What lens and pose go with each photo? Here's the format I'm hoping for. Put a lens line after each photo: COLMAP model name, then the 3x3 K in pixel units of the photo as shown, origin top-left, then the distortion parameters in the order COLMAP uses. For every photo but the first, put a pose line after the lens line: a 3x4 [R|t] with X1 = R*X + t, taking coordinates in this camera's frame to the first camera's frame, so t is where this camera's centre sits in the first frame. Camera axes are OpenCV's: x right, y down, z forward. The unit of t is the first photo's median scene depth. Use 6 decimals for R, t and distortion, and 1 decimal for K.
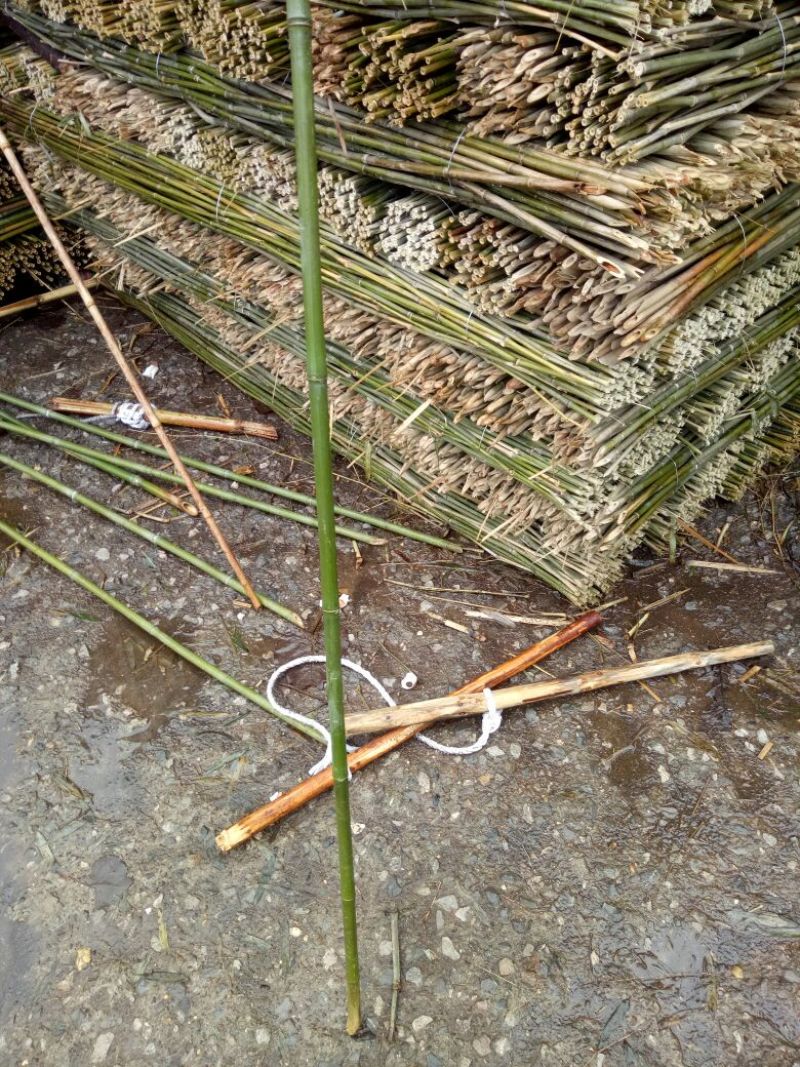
lens RADIAL K [[791.8, 0, 384.0], [0, 791.8, 532.6], [0, 0, 1]] dist [0.044982, -0.037311]
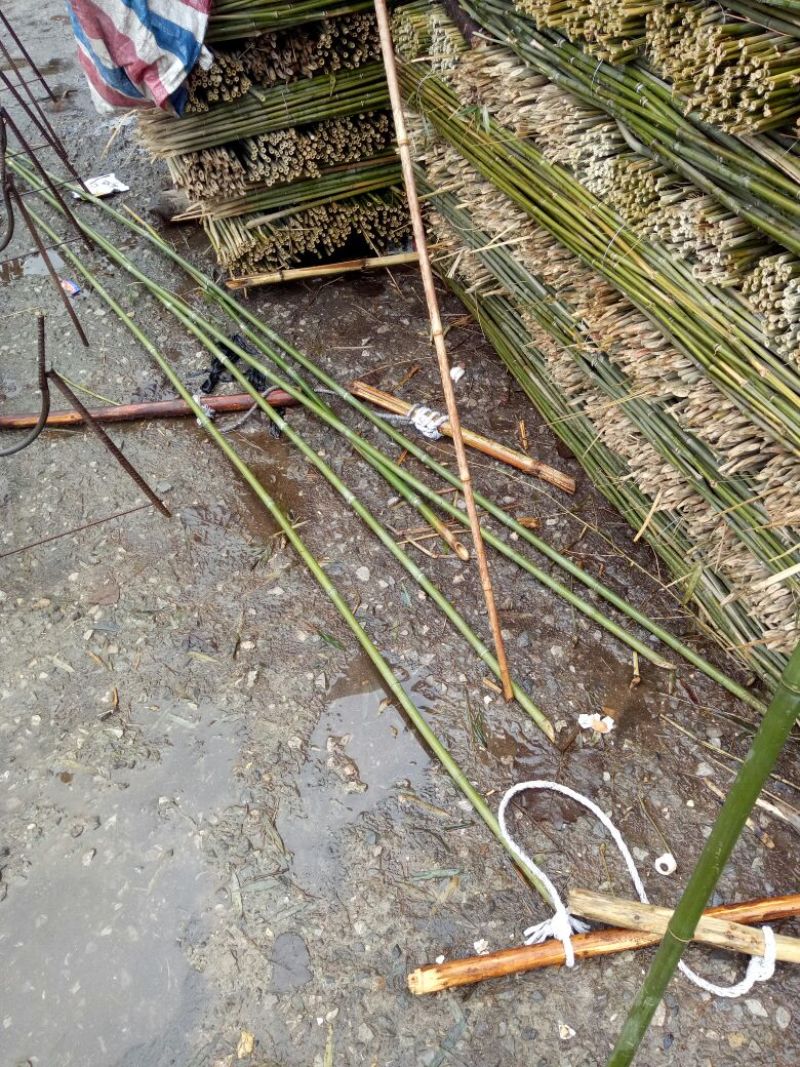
lens RADIAL K [[791.8, 0, 384.0], [0, 791.8, 532.6], [0, 0, 1]] dist [0.044982, -0.037311]
pose [[0.923807, 0.300075, -0.237772, -0.132340], [-0.284676, 0.953653, 0.097497, -0.128993], [0.256009, -0.022380, 0.966415, 0.108240]]
